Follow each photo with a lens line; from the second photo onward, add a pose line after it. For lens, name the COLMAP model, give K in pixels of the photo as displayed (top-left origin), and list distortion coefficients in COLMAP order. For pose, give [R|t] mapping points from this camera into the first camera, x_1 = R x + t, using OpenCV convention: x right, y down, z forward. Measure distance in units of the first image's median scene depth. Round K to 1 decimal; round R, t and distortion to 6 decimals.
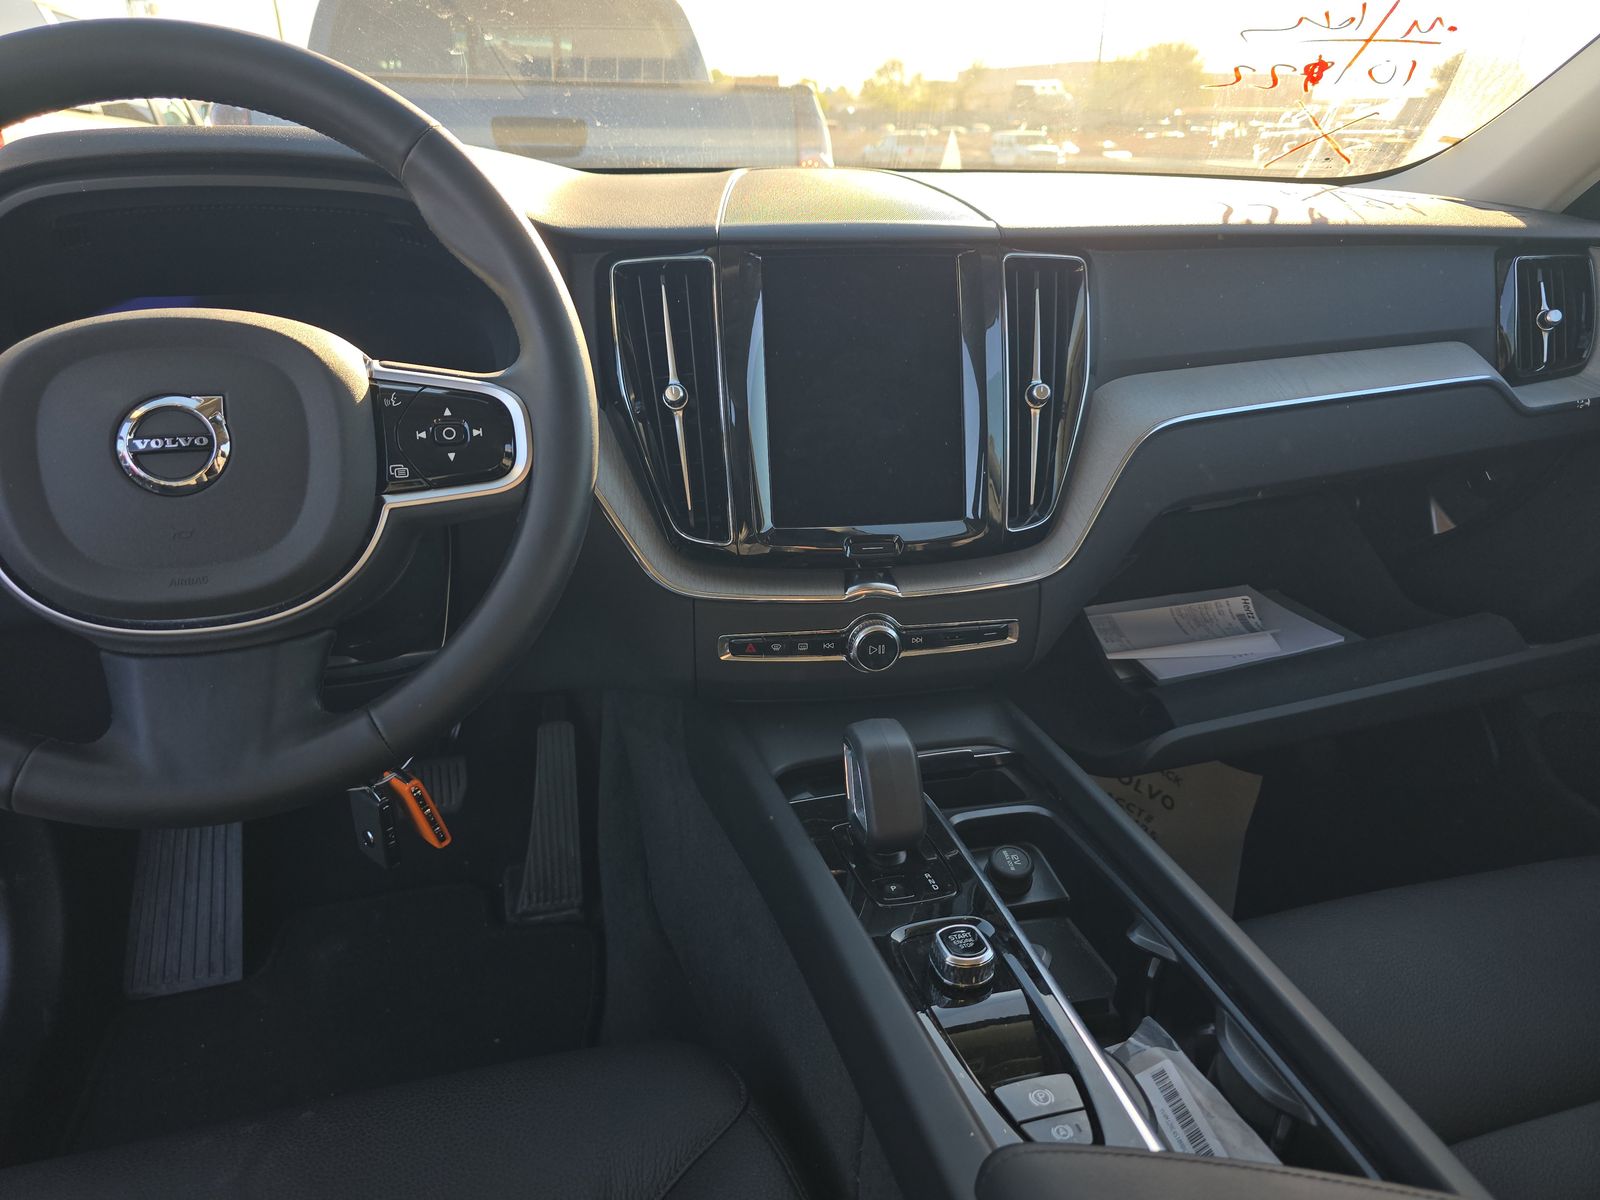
lens RADIAL K [[1079.4, 0, 799.4], [0, 1079.4, 608.3], [0, 0, 1]] dist [0.038129, -0.040077]
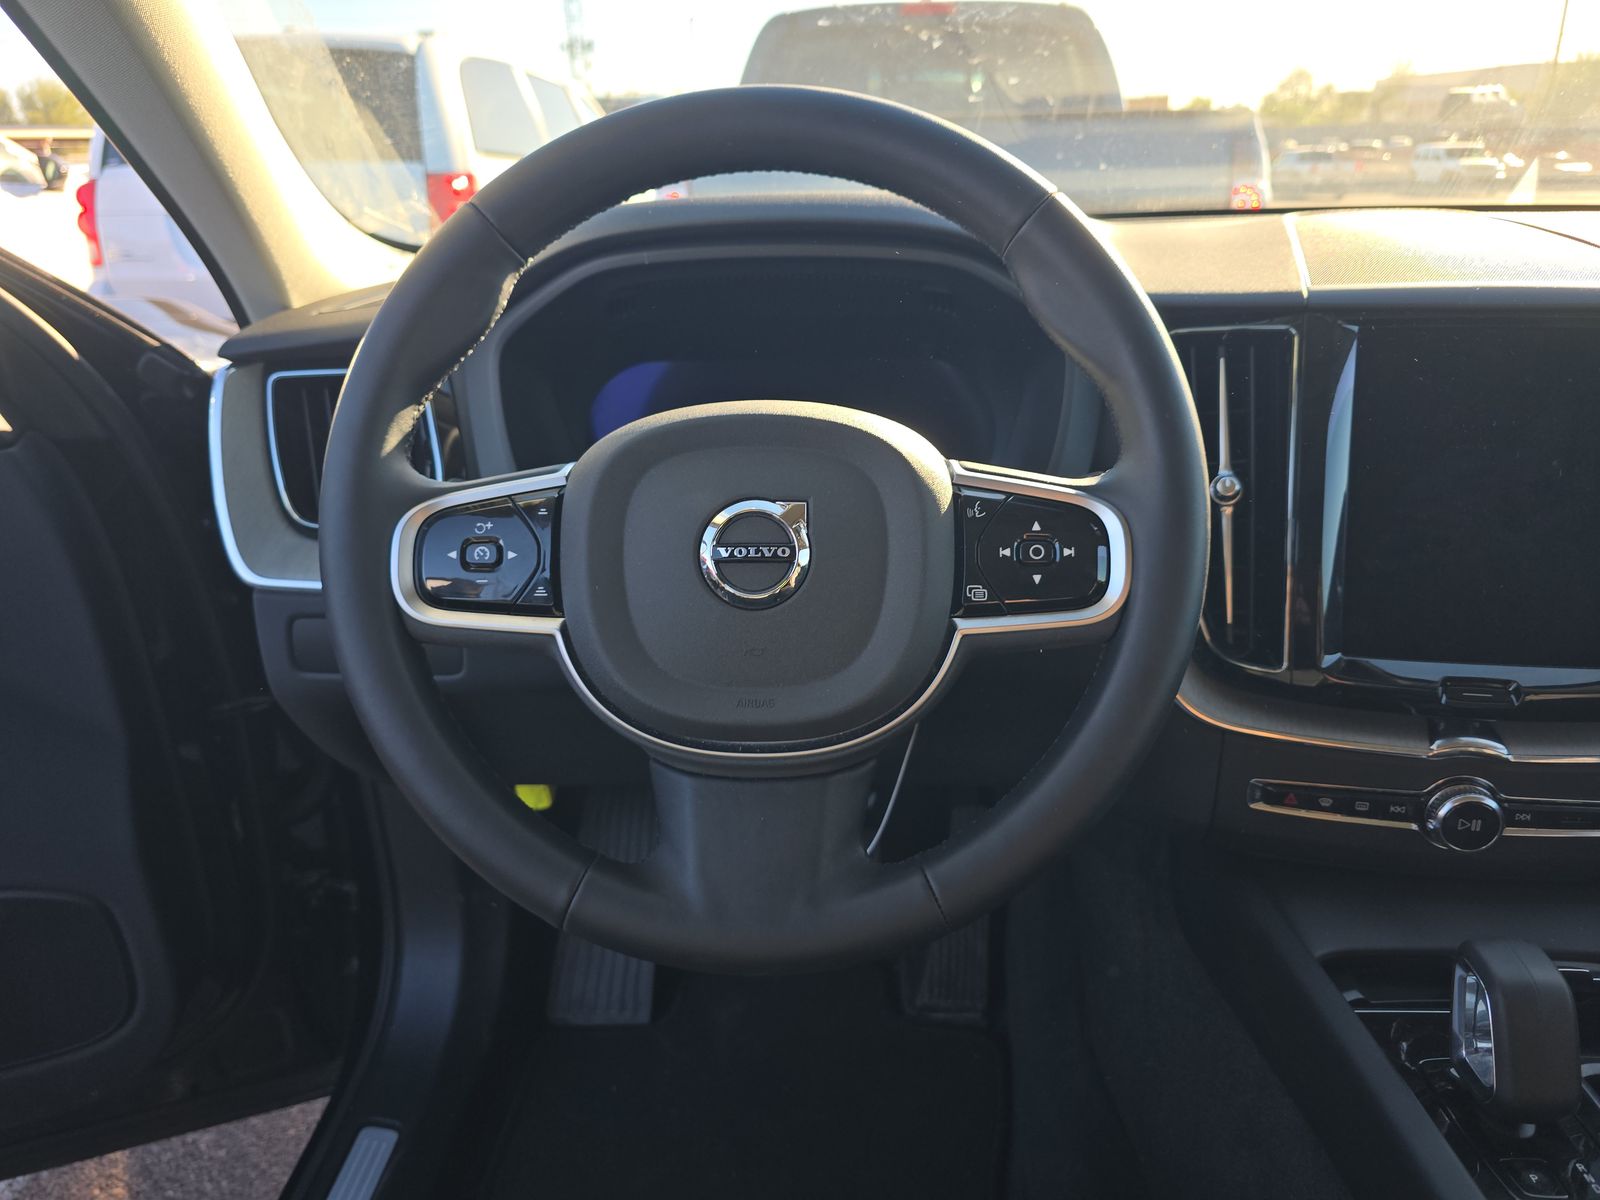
lens RADIAL K [[1079.4, 0, 789.2], [0, 1079.4, 602.5], [0, 0, 1]] dist [0.038129, -0.040077]
pose [[0.950793, 0.088644, -0.296876, -0.217468], [-0.096095, 0.995316, -0.010570, -0.081067], [0.294548, 0.038579, 0.954858, 0.114647]]
